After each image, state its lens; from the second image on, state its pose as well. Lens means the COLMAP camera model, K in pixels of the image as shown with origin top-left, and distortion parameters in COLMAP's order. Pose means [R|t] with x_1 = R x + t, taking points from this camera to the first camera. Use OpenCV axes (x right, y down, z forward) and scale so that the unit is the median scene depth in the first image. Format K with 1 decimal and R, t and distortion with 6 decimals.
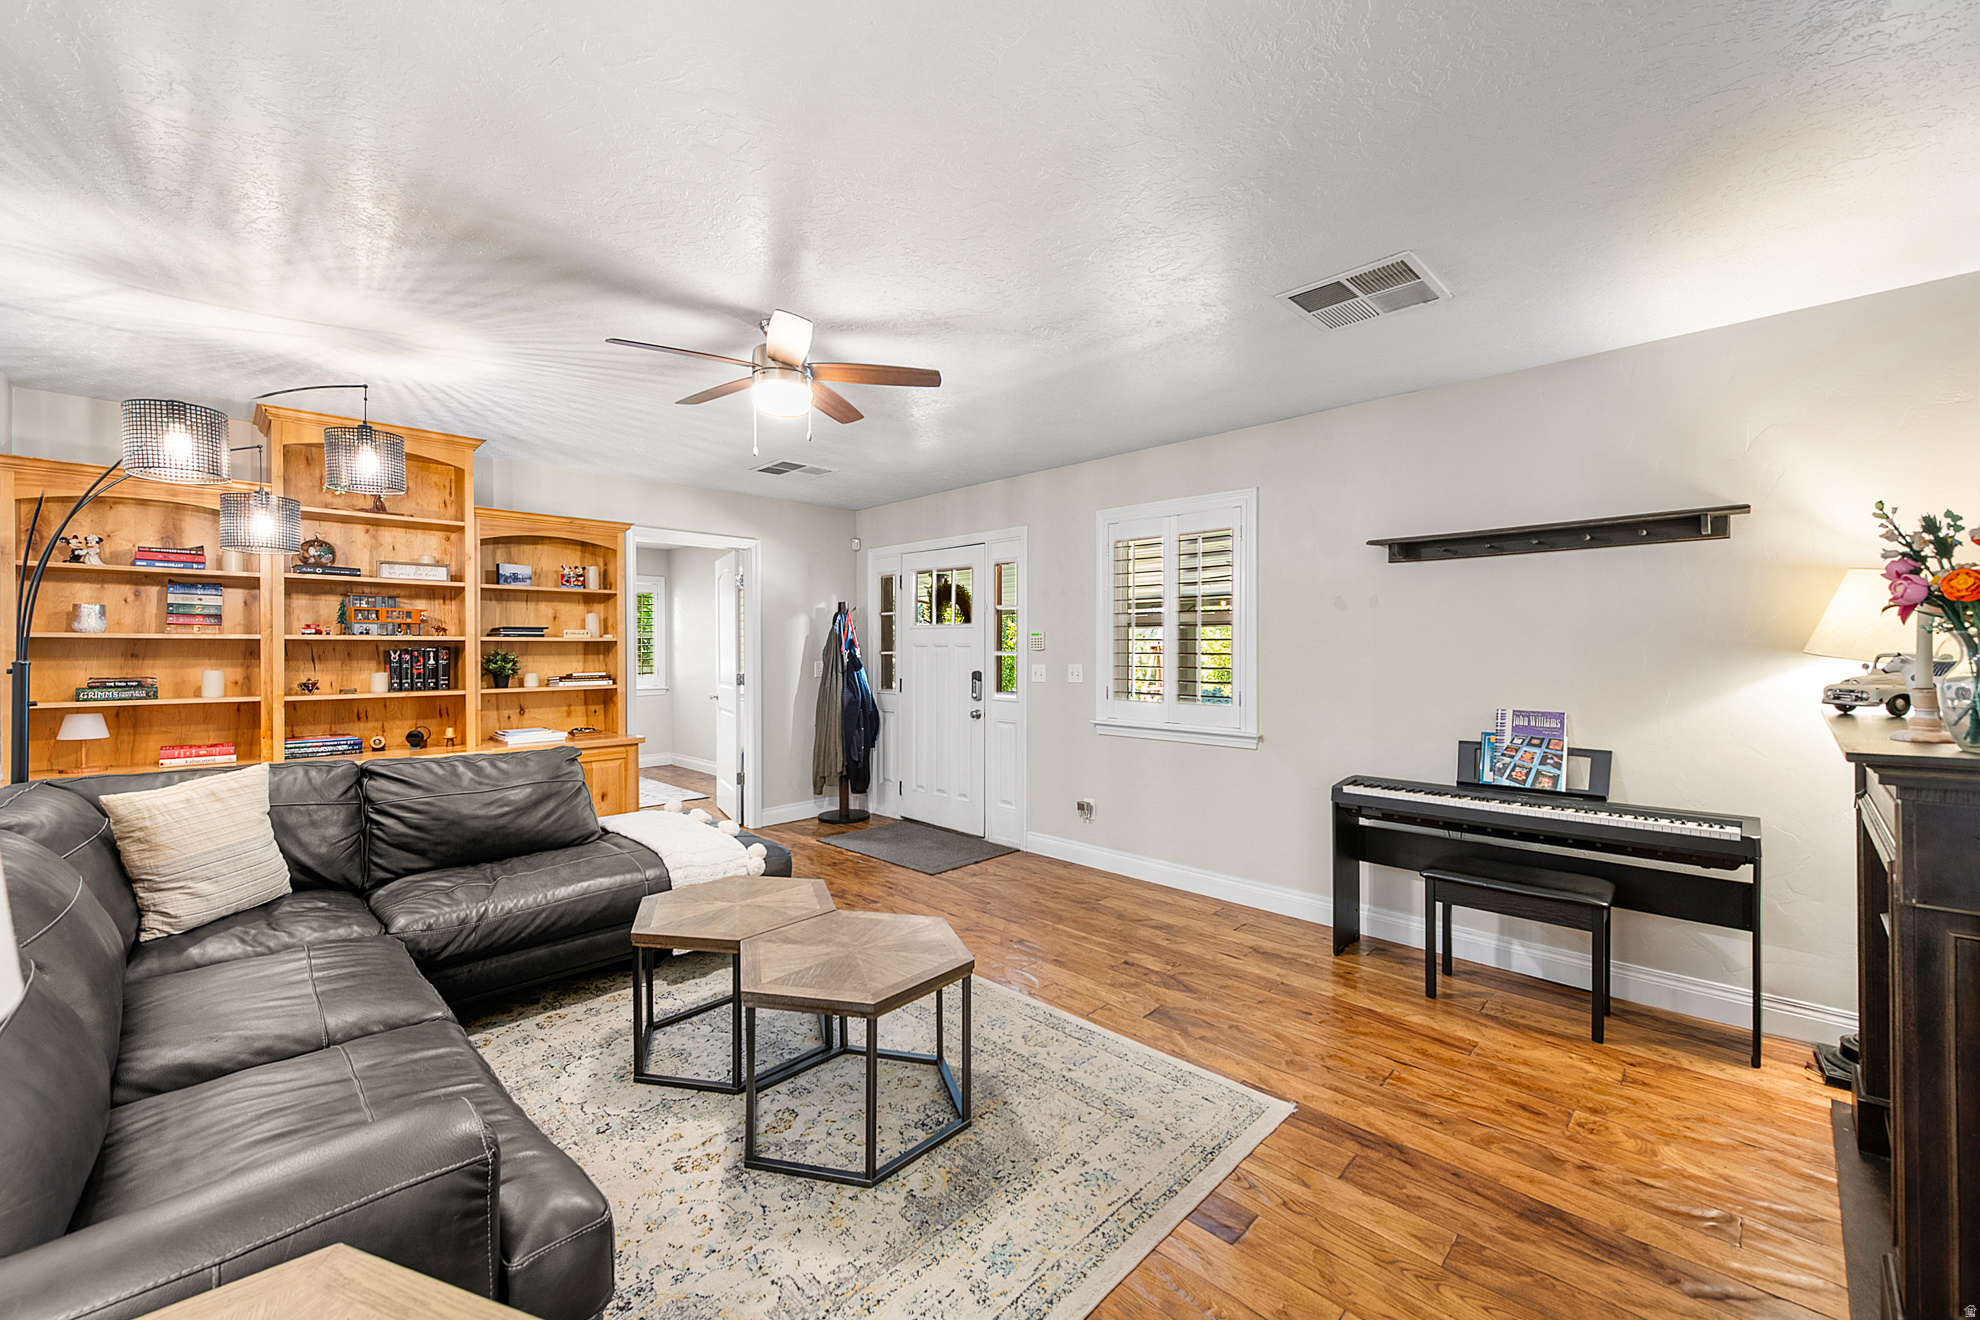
lens RADIAL K [[802.9, 0, 985.6], [0, 802.9, 649.9], [0, 0, 1]] dist [0.001058, -0.001128]
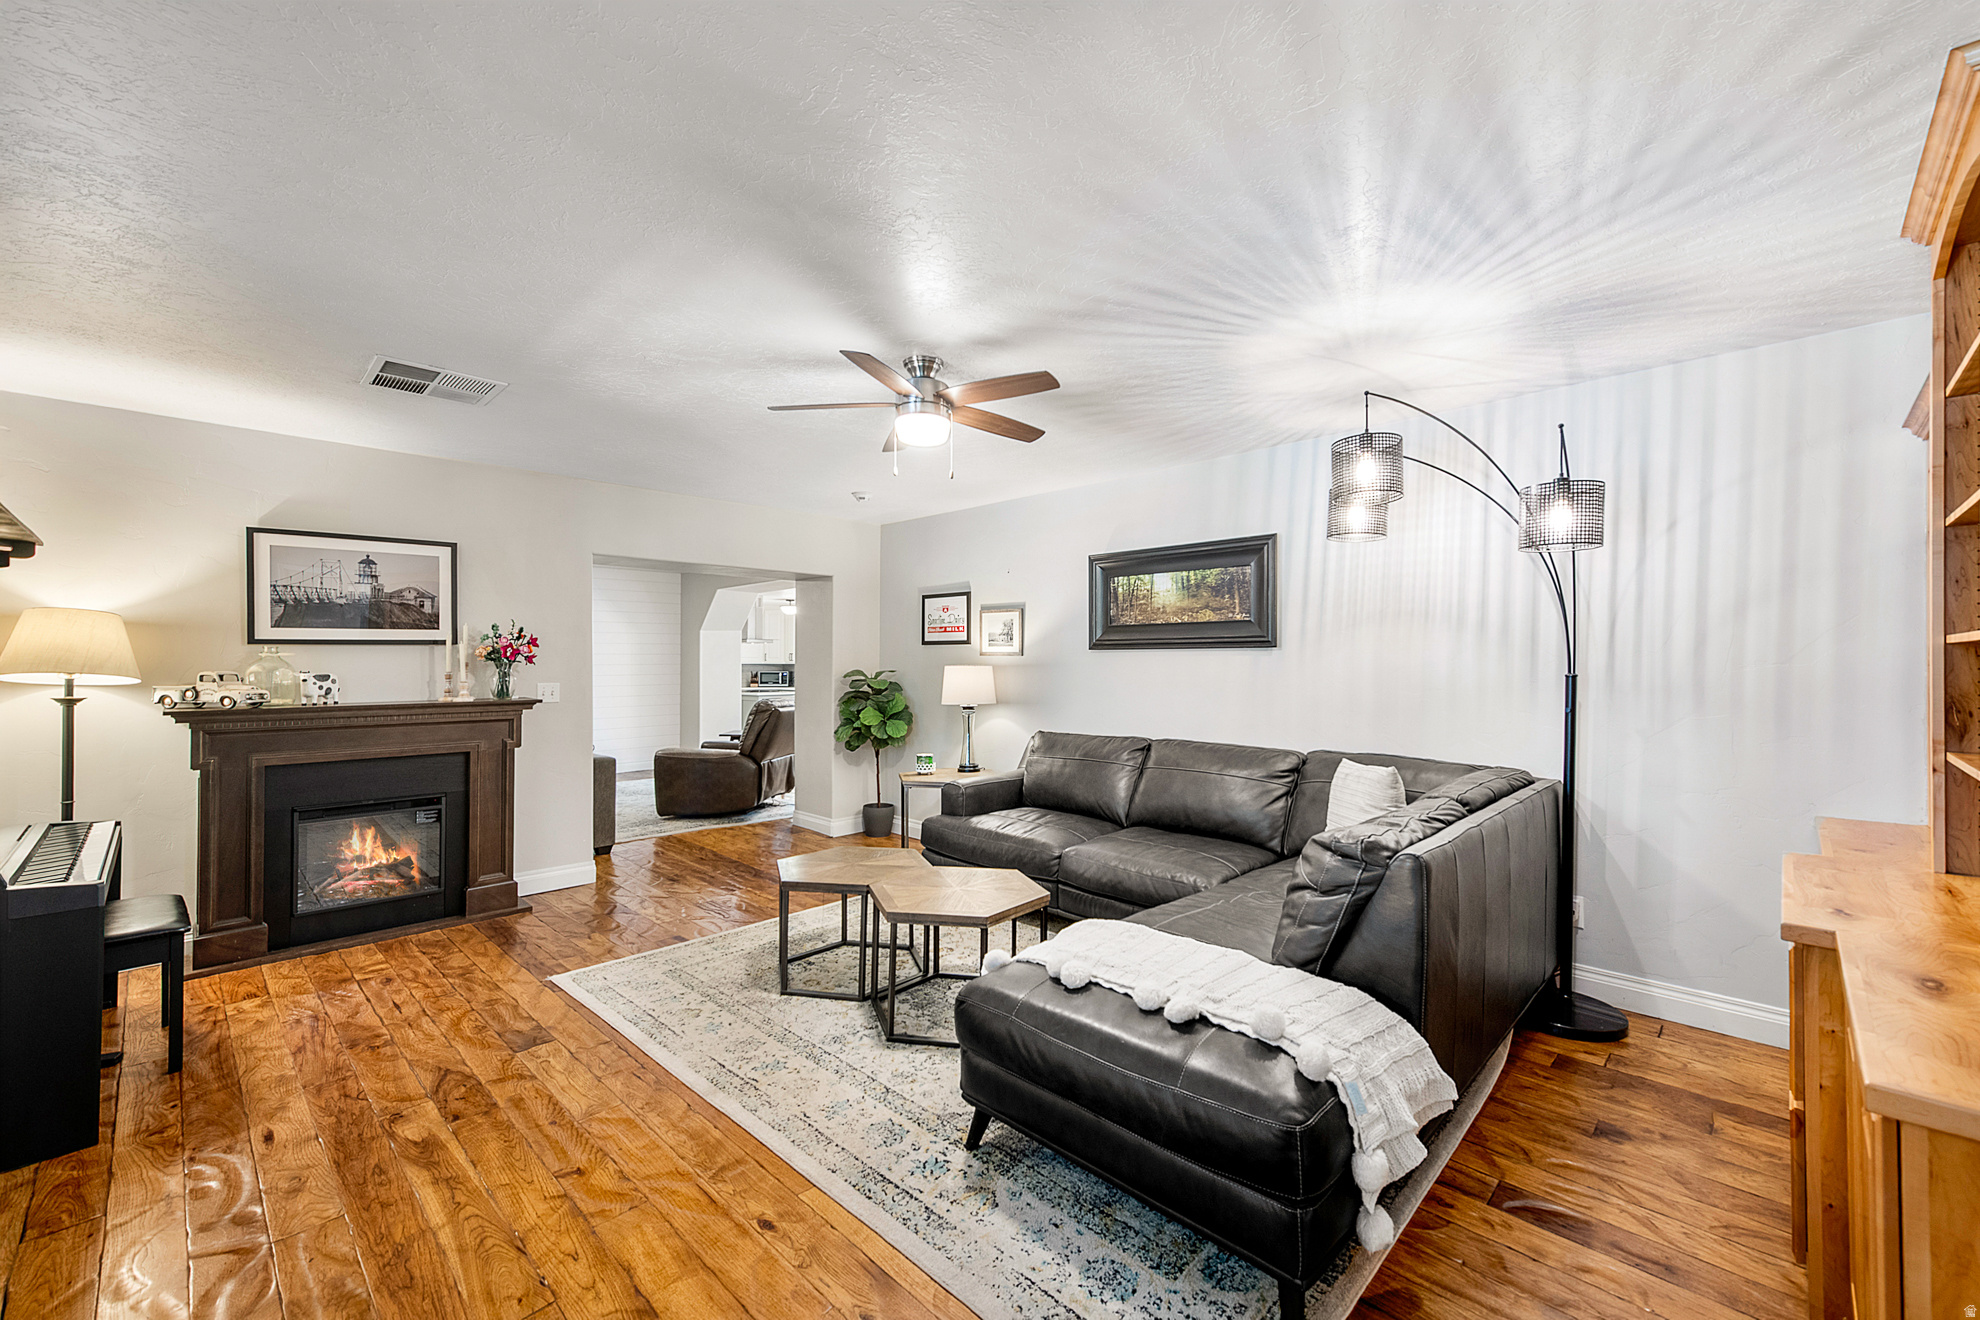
lens RADIAL K [[802.9, 0, 996.0], [0, 802.9, 655.8], [0, 0, 1]] dist [0.001058, -0.001128]
pose [[-0.999914, -0.005884, -0.011753, -0.310806], [-0.005734, 0.999902, -0.012758, 0.002865], [0.011827, -0.012689, -0.999850, 1.917130]]
